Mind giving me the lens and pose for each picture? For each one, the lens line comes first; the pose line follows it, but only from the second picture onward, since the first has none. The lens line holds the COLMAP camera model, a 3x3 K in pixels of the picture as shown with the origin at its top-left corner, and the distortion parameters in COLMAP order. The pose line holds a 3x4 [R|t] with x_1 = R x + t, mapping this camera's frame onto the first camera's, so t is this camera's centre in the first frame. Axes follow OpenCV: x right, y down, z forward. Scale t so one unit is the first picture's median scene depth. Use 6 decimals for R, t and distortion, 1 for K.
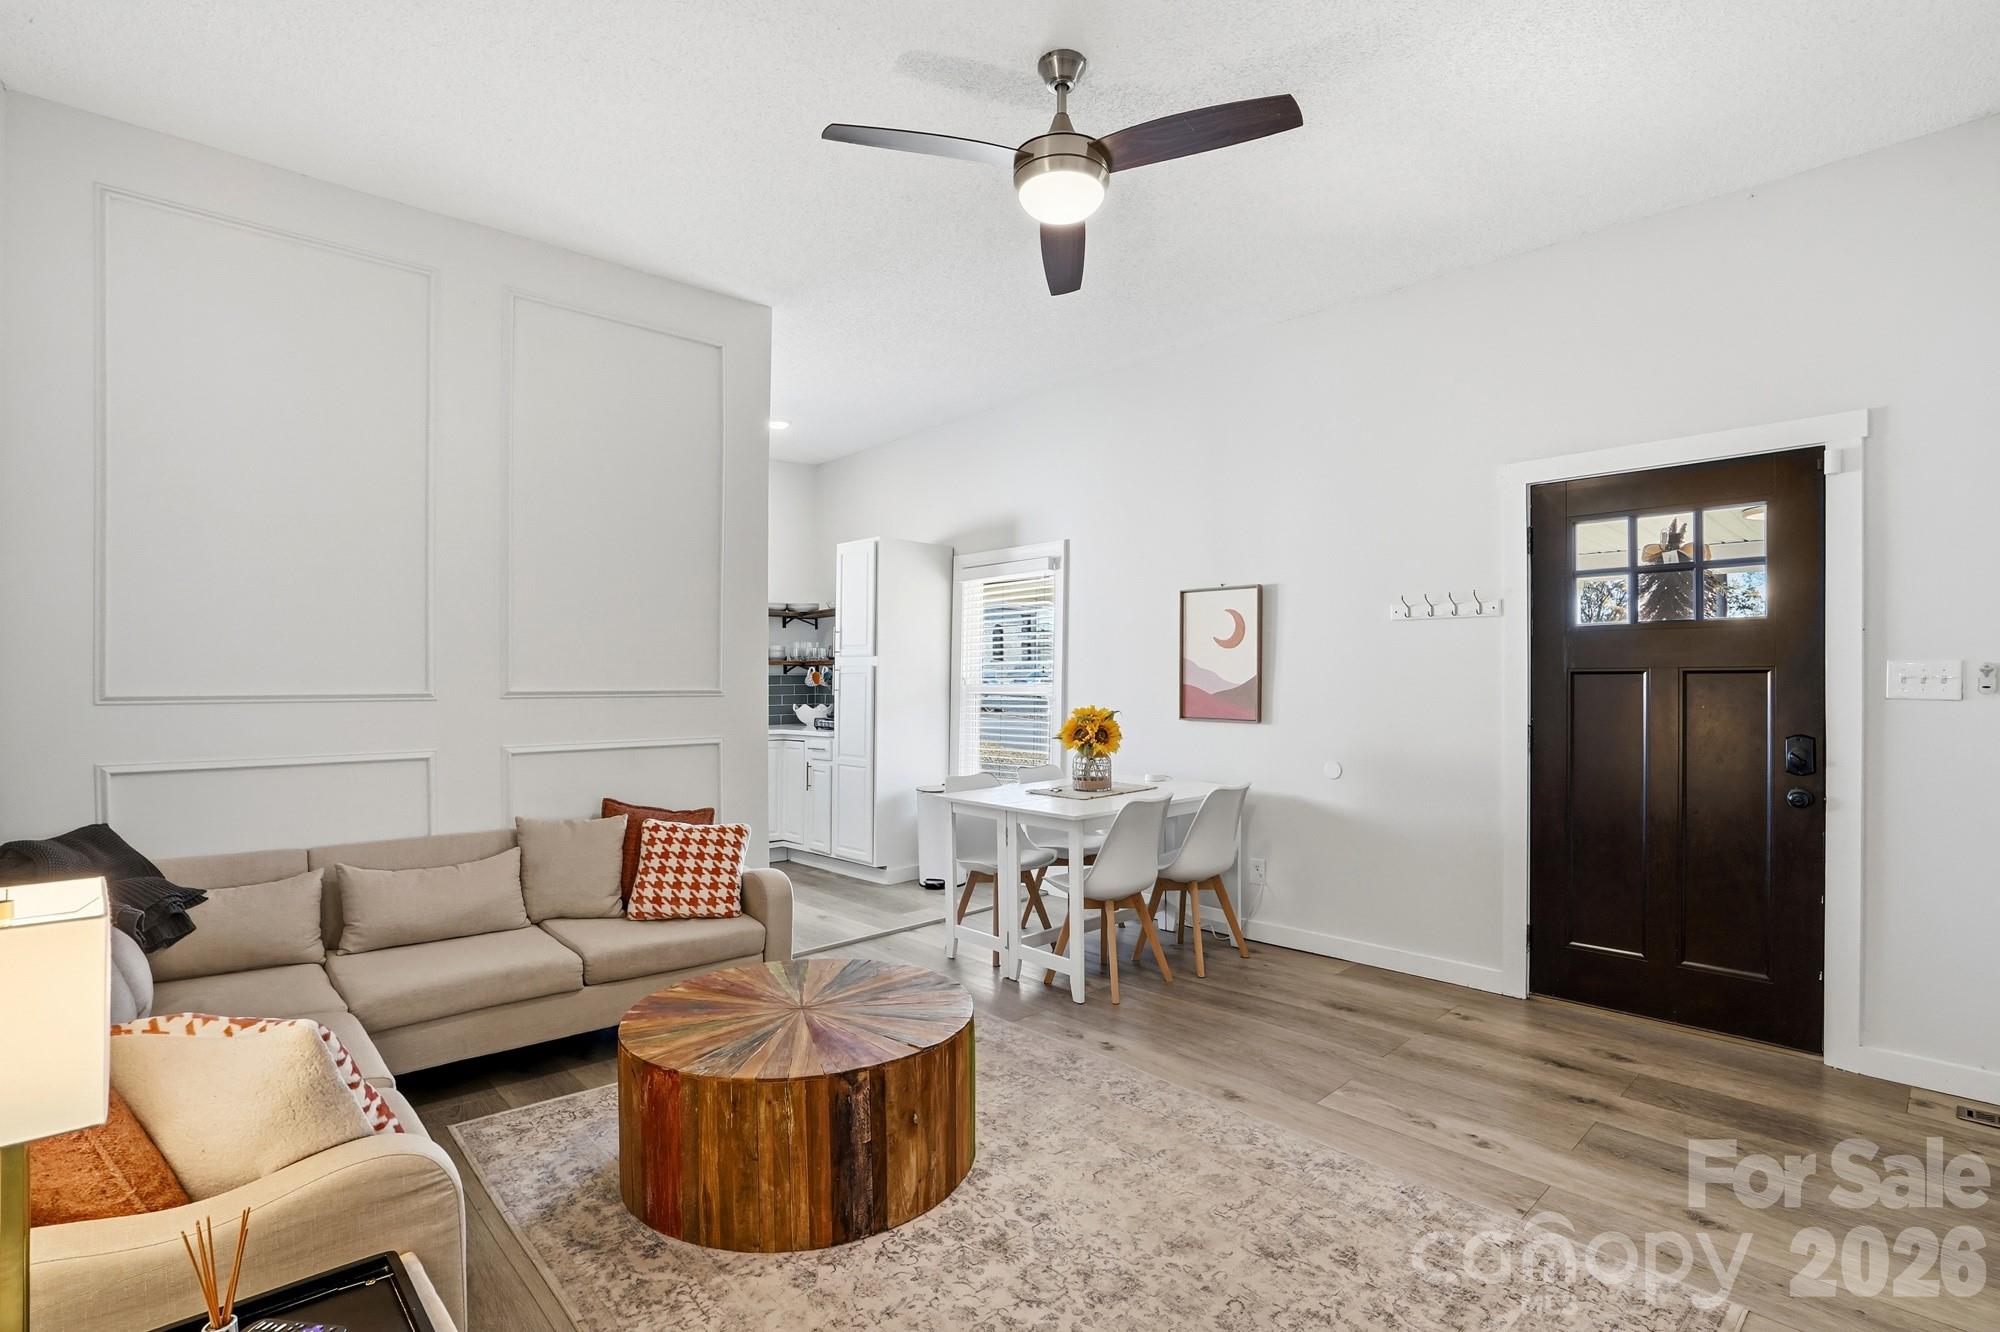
lens RADIAL K [[943.8, 0, 998.3], [0, 943.8, 670.2], [0, 0, 1]] dist [-0.019542, 0.000615]
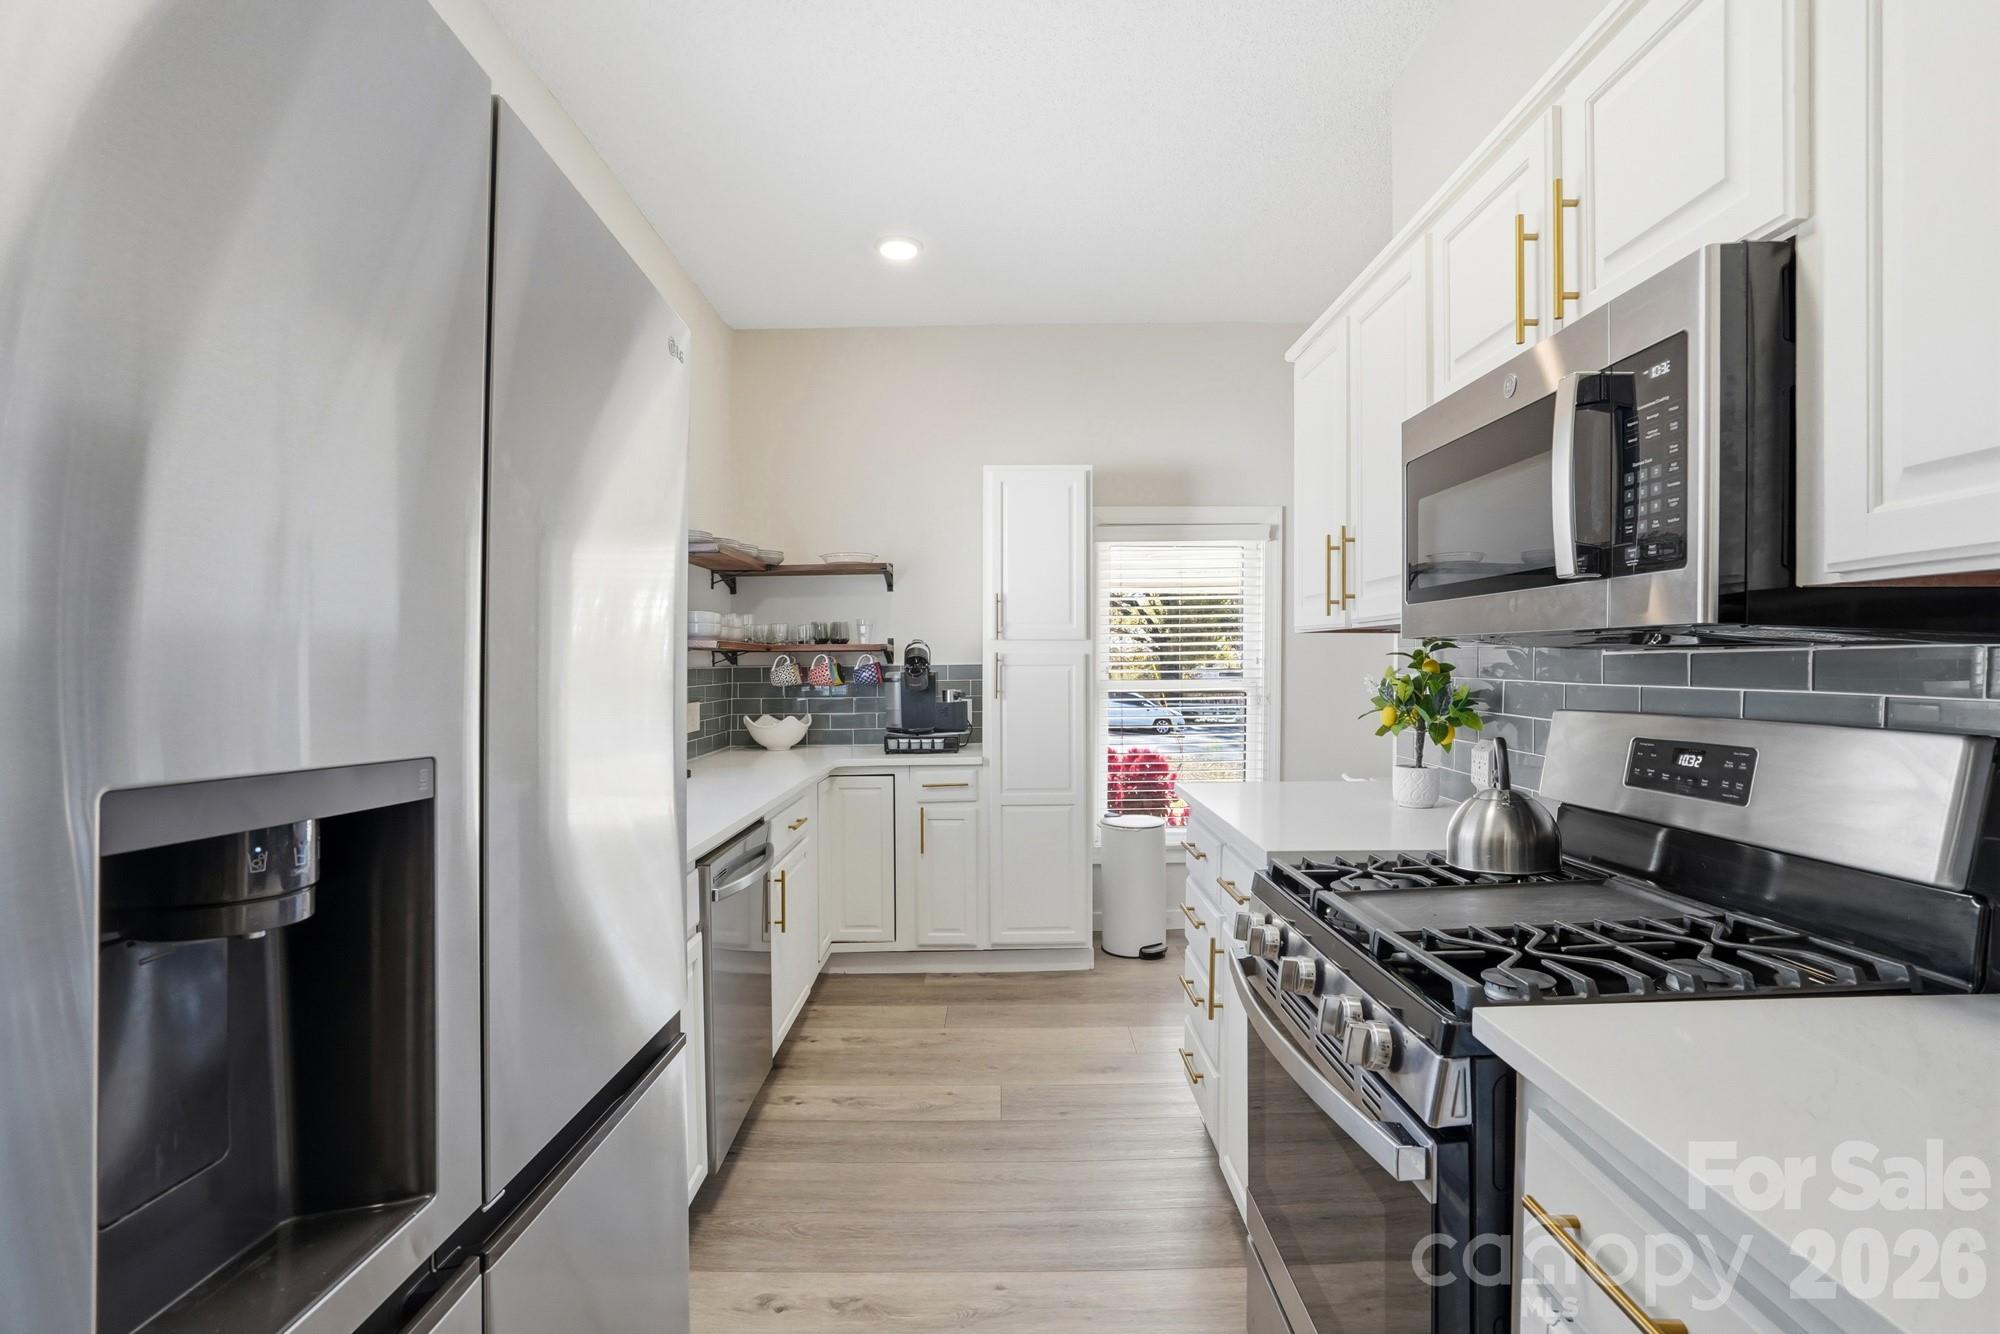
lens RADIAL K [[943.8, 0, 1001.0], [0, 943.8, 673.8], [0, 0, 1]] dist [-0.019542, 0.000615]
pose [[0.672547, -0.006560, 0.740026, -0.557707], [-0.003131, 0.999927, 0.011710, 0.001296], [-0.740048, -0.010193, 0.672477, 0.481678]]
